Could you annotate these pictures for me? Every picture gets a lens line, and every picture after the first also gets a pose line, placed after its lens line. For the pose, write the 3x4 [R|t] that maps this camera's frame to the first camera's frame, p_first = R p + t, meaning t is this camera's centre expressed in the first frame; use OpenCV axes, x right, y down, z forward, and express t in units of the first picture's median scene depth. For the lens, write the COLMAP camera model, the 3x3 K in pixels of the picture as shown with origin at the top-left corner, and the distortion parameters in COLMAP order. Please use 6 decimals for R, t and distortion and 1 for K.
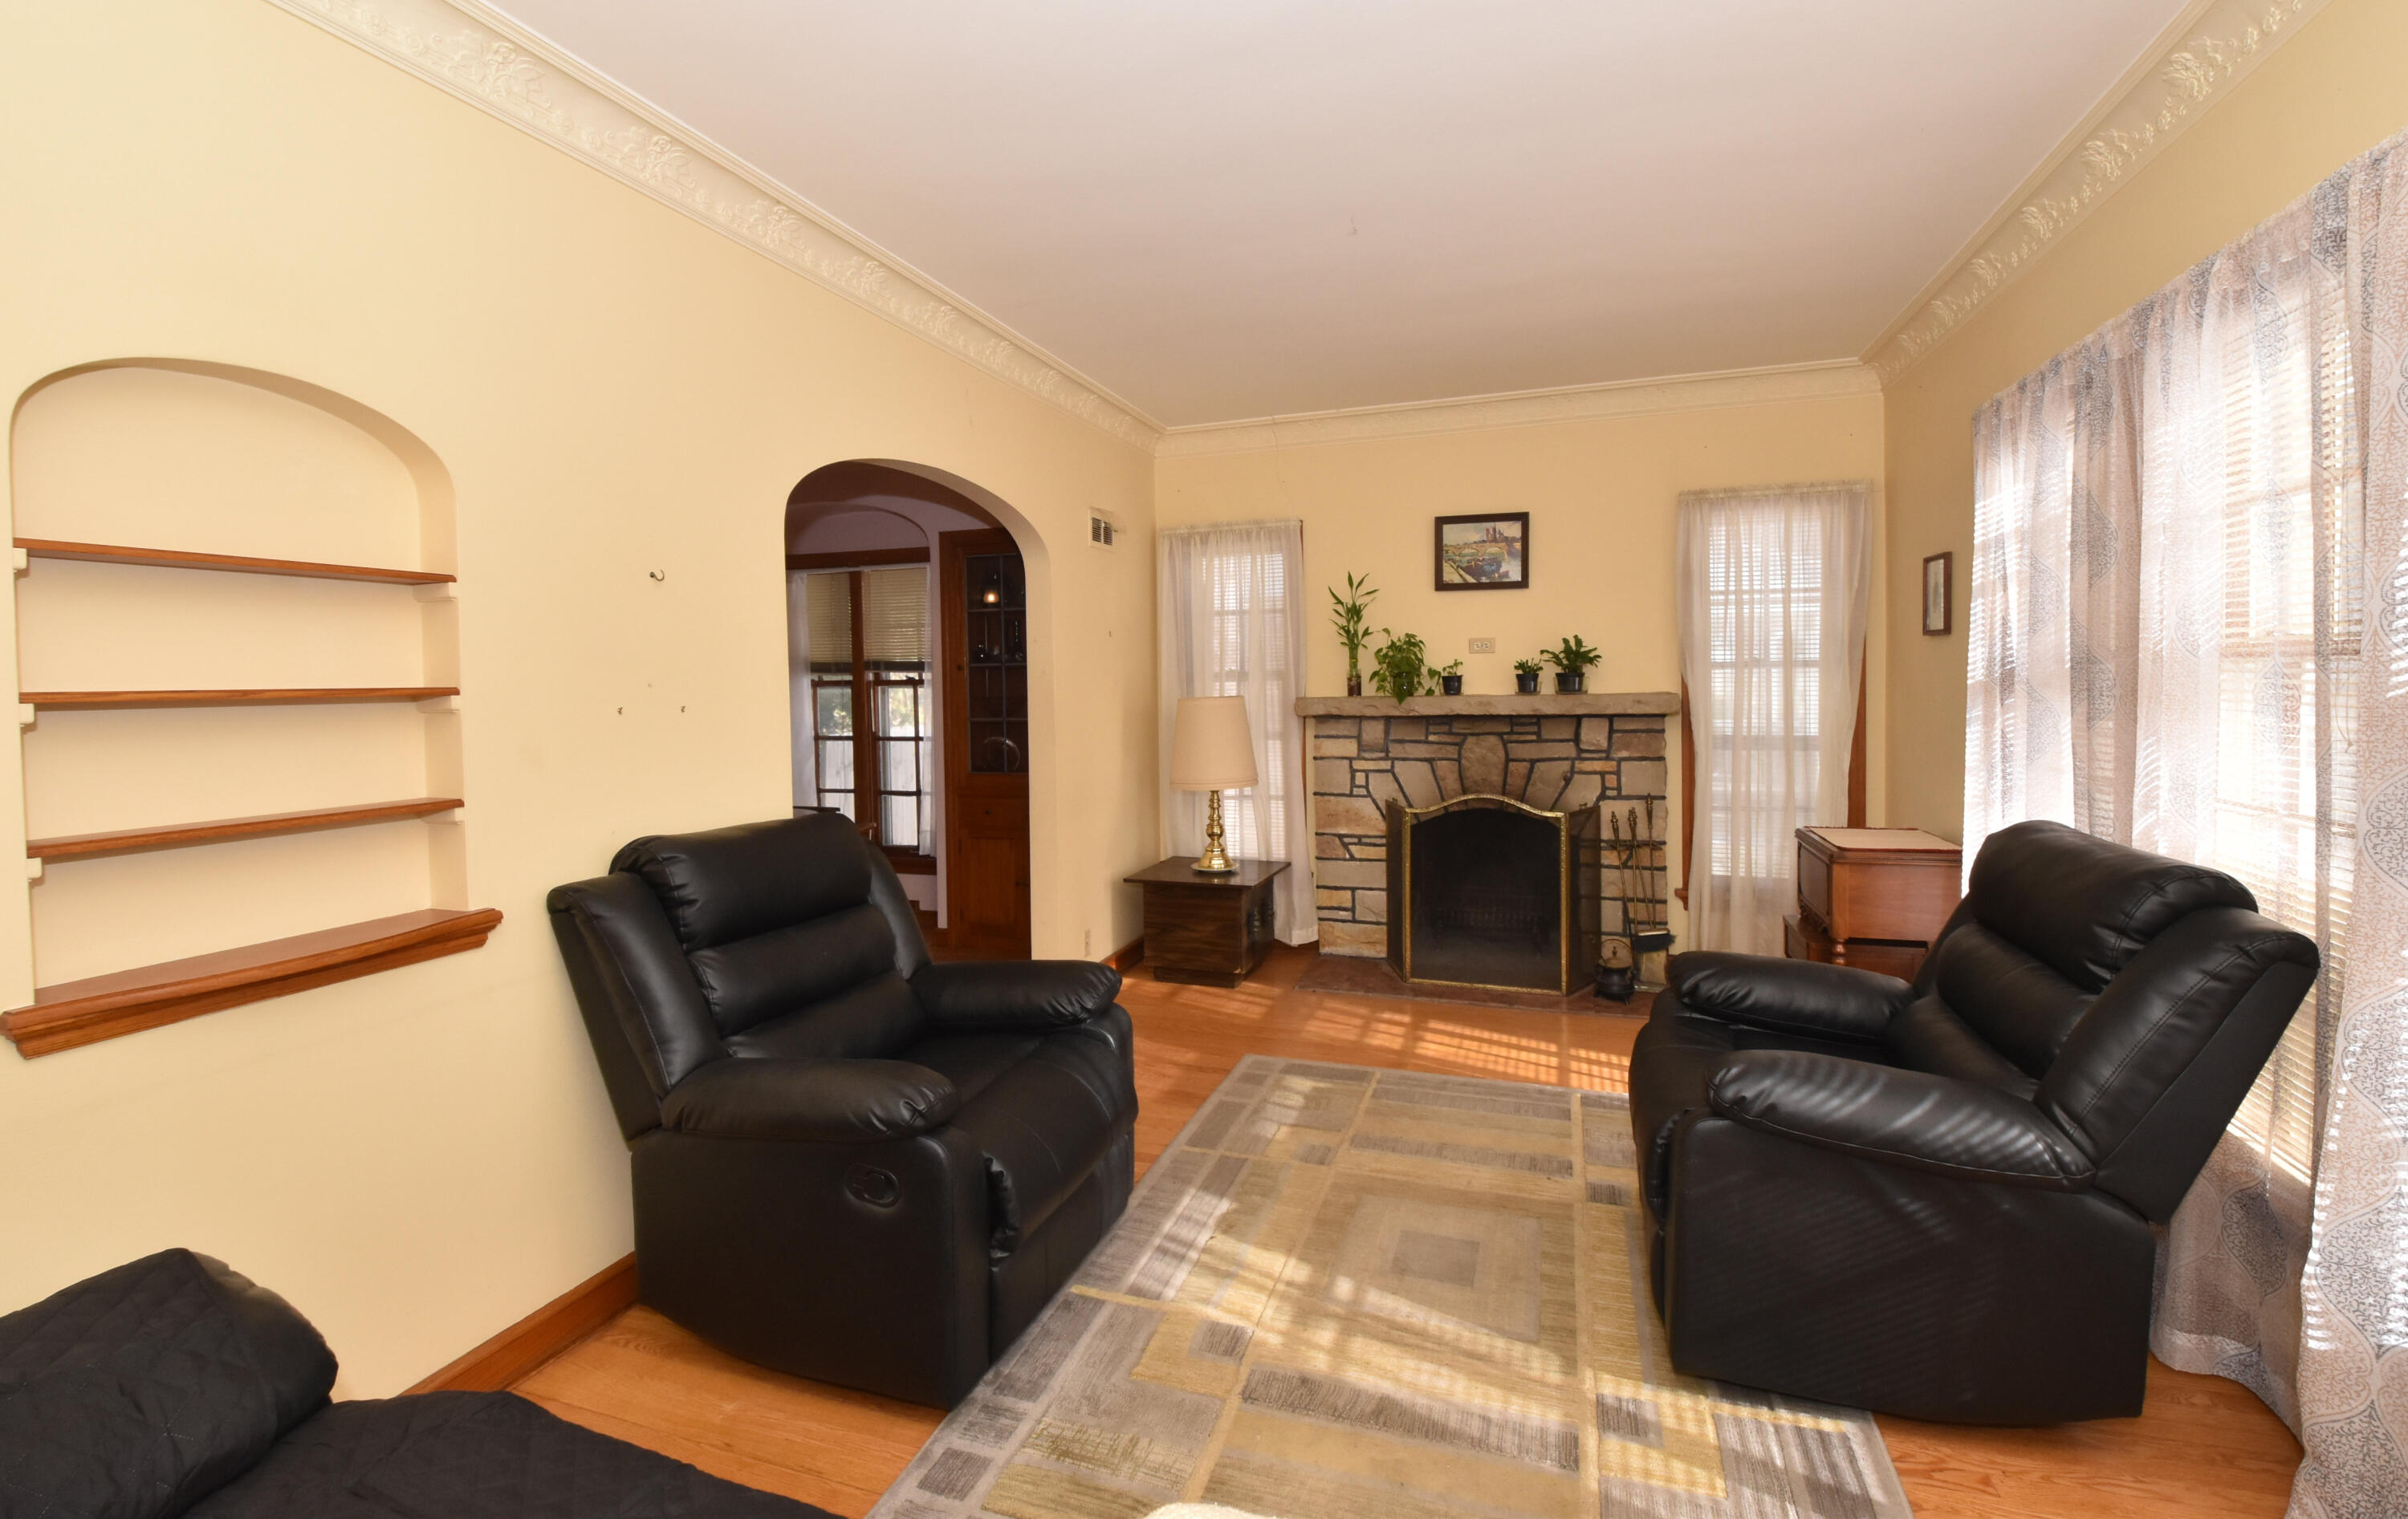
lens RADIAL K [[1063.8, 0, 1202.6], [0, 1063.8, 717.8], [0, 0, 1]] dist [0.000802, 0.000016]
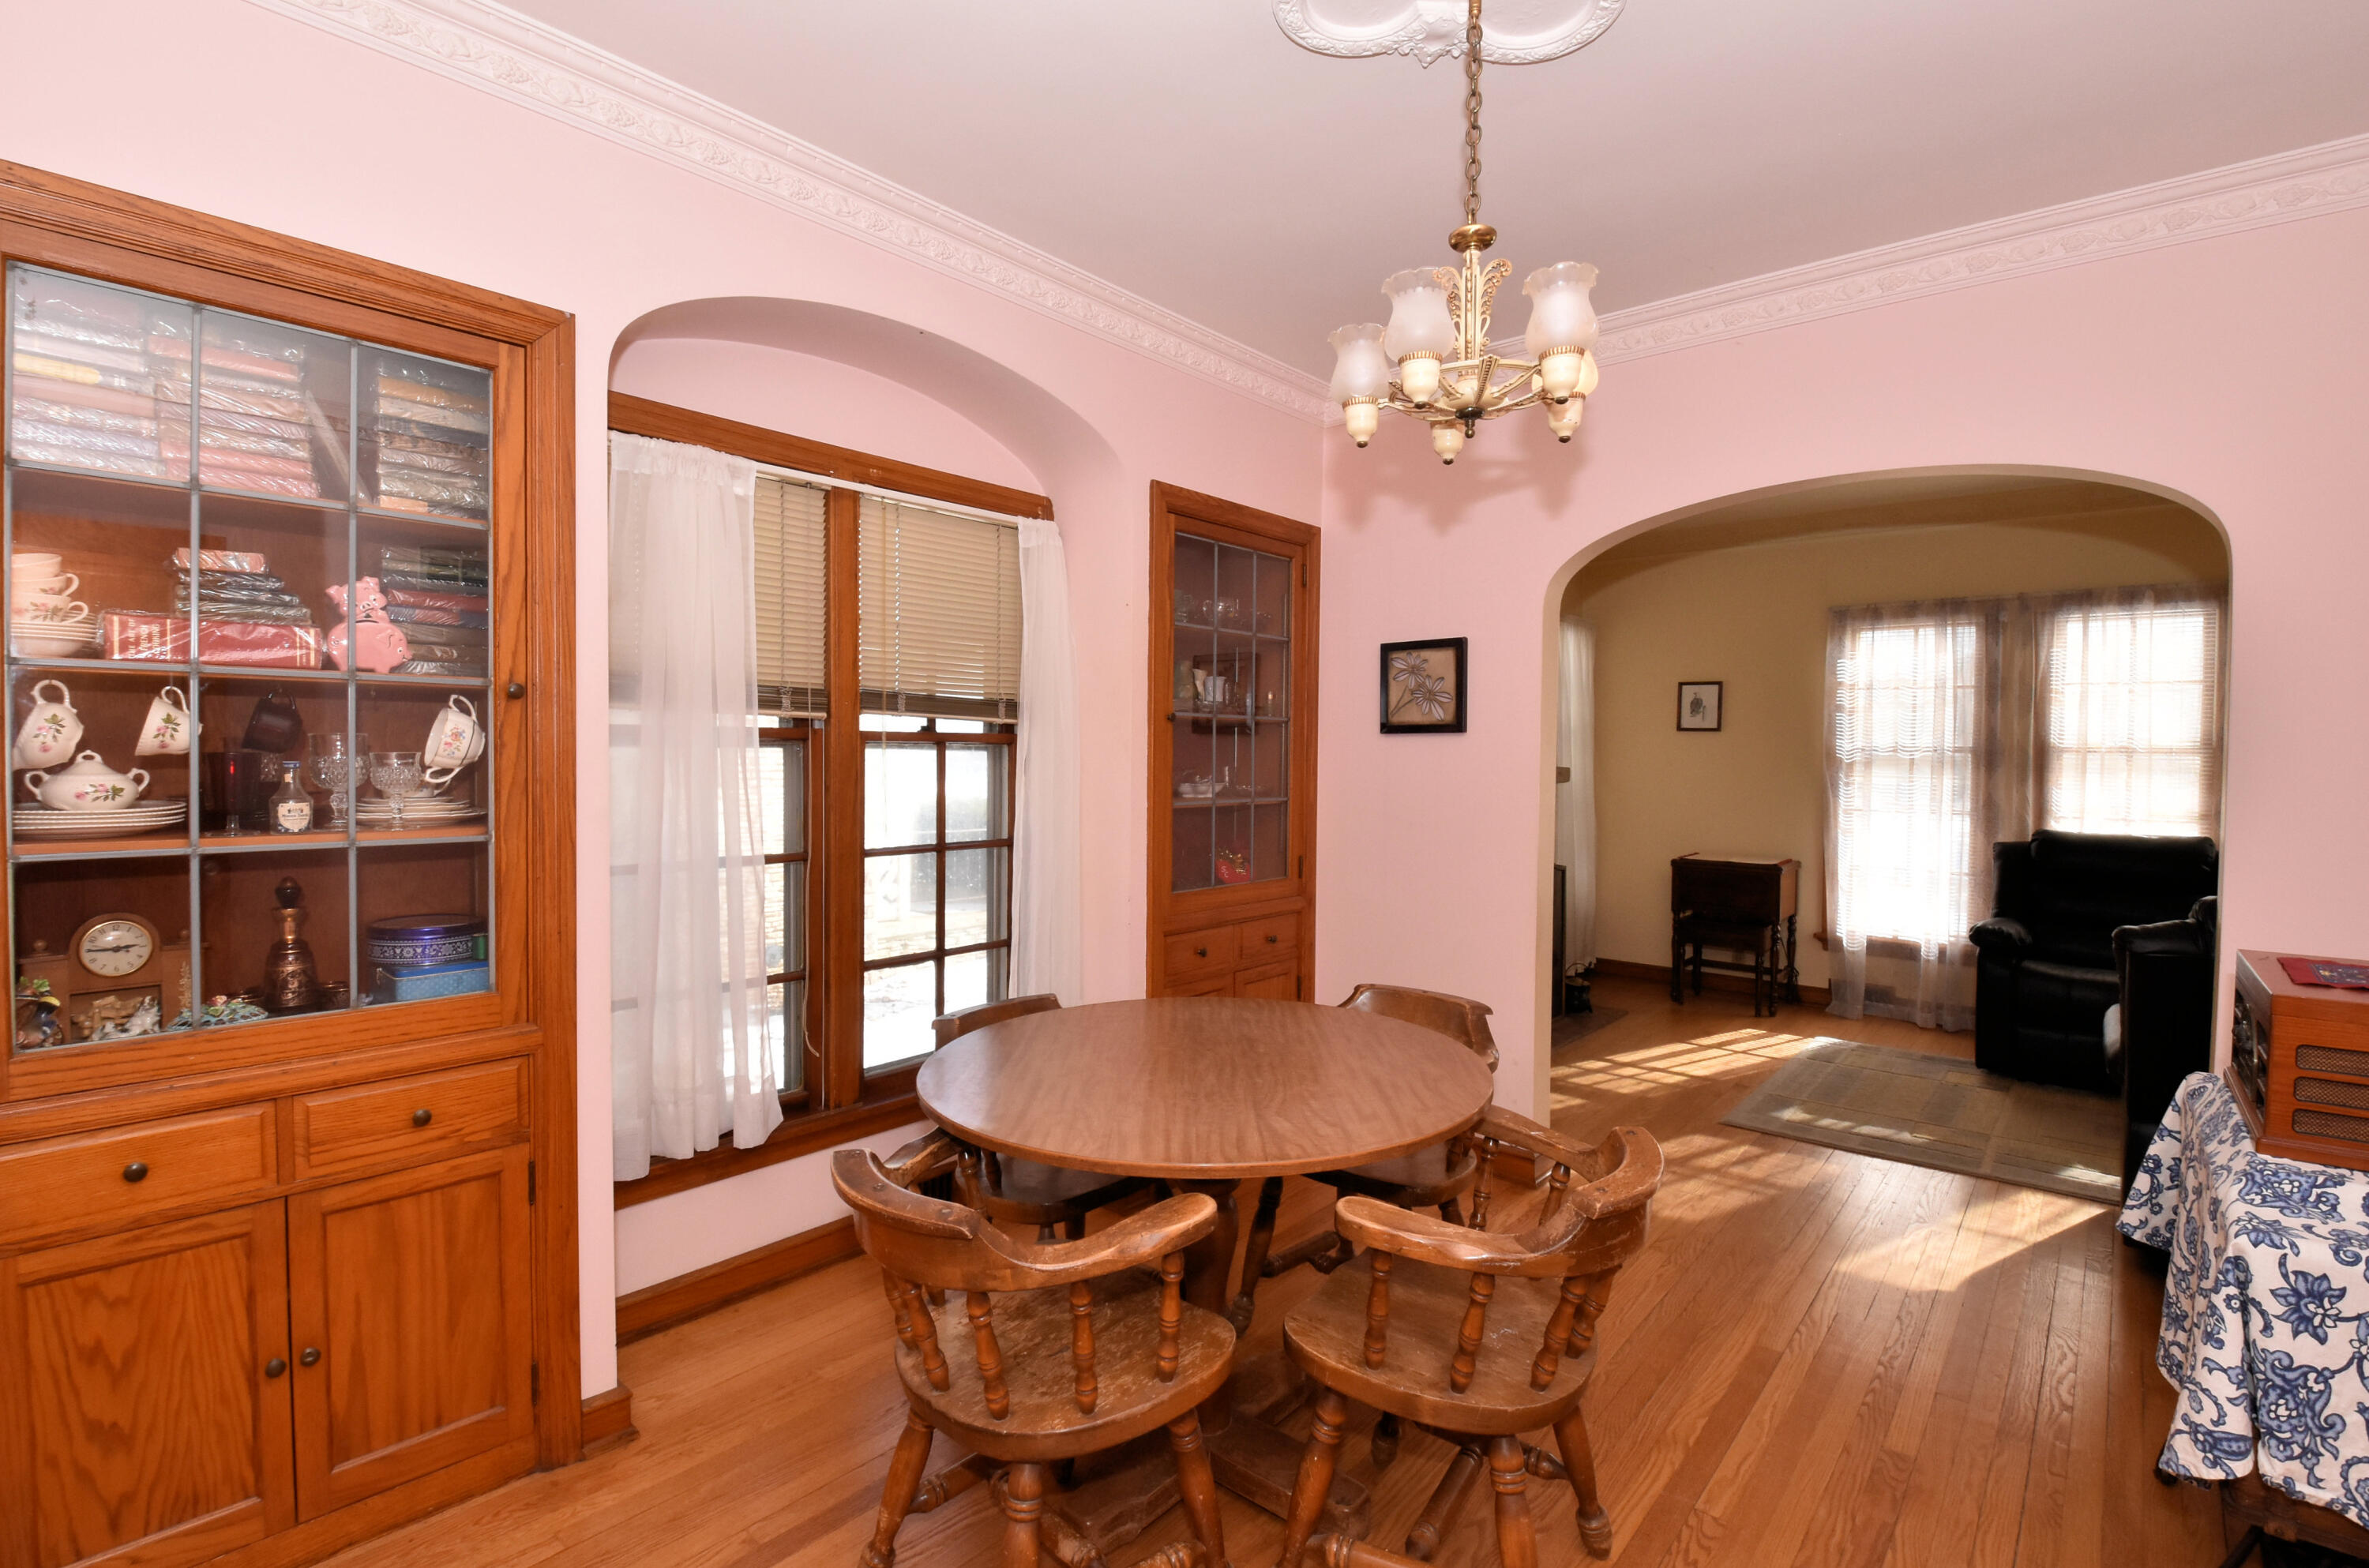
lens RADIAL K [[1128.9, 0, 1189.9], [0, 1128.9, 778.2], [0, 0, 1]] dist [-0.000762, -0.000128]
pose [[0.362631, -0.006947, 0.931907, -0.913835], [0.017147, 0.999853, 0.000781, -0.016343], [-0.931775, 0.015696, 0.362696, 0.847807]]
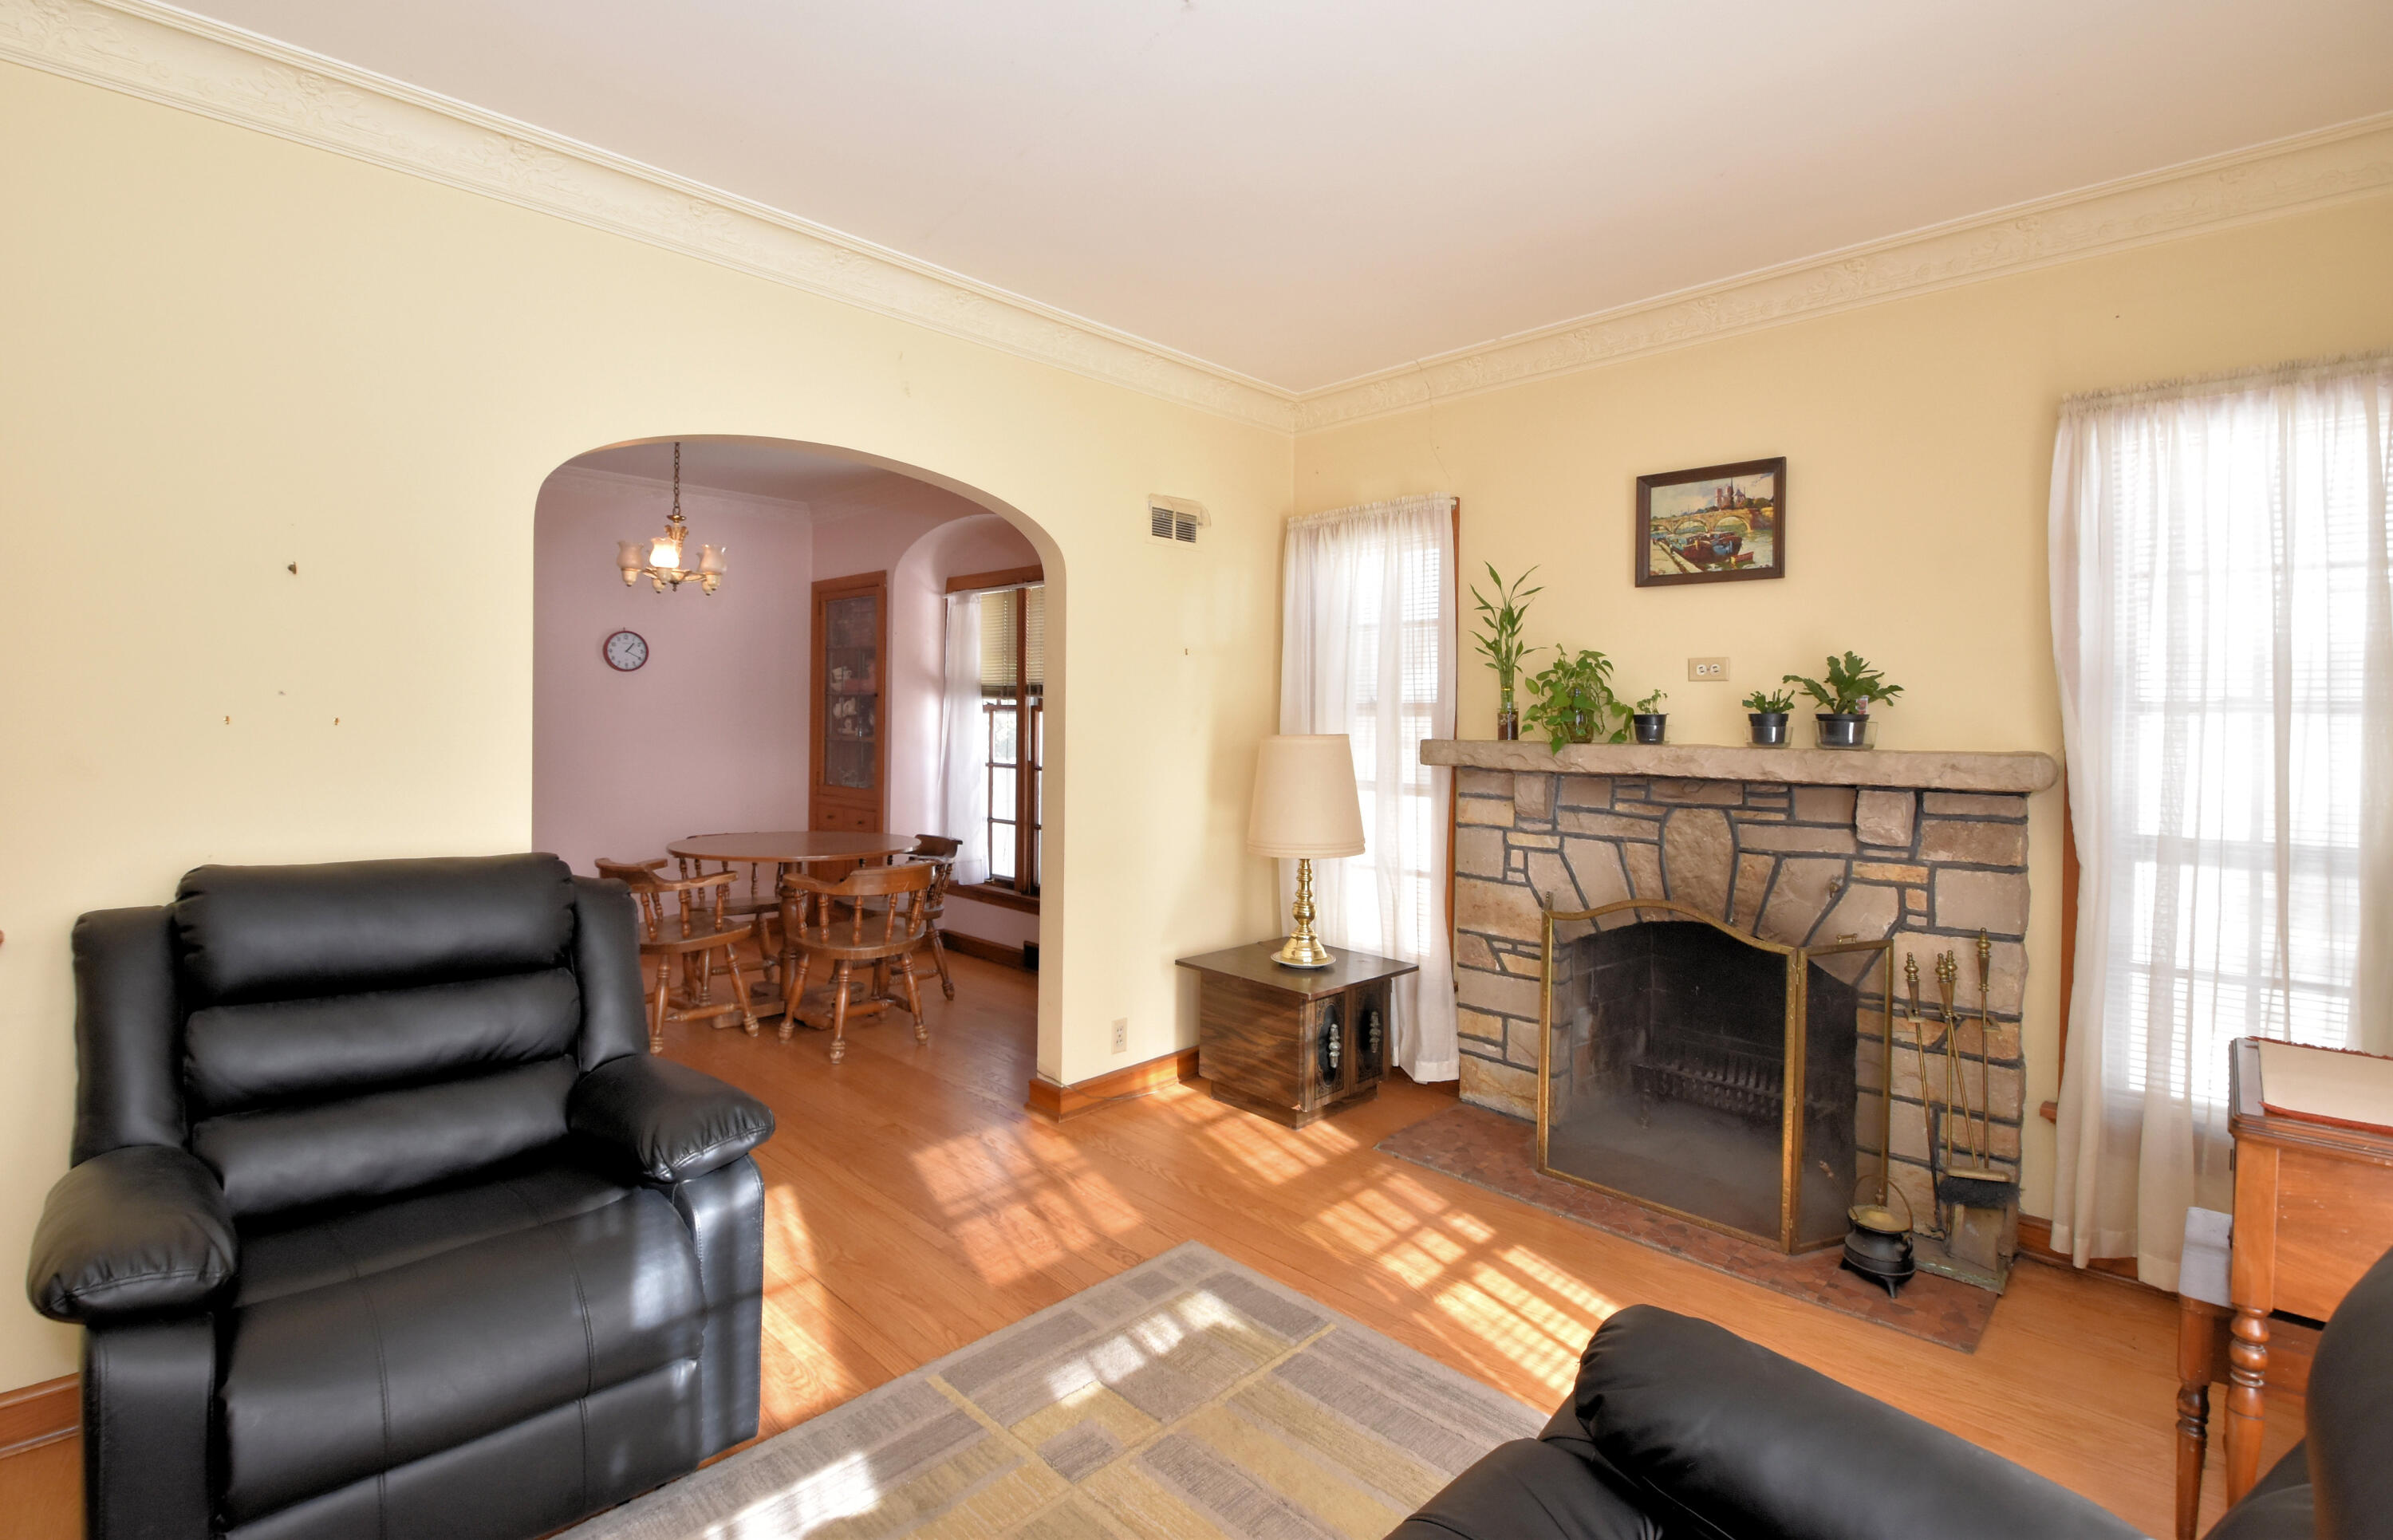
lens RADIAL K [[1074.0, 0, 1126.2], [0, 1074.0, 725.1], [0, 0, 1]] dist [-0.031776, -0.000179]
pose [[0.885650, 0.029155, -0.463437, 0.255631], [-0.039659, 0.999130, -0.012934, -0.011895], [0.462657, 0.029834, 0.886035, 0.271148]]
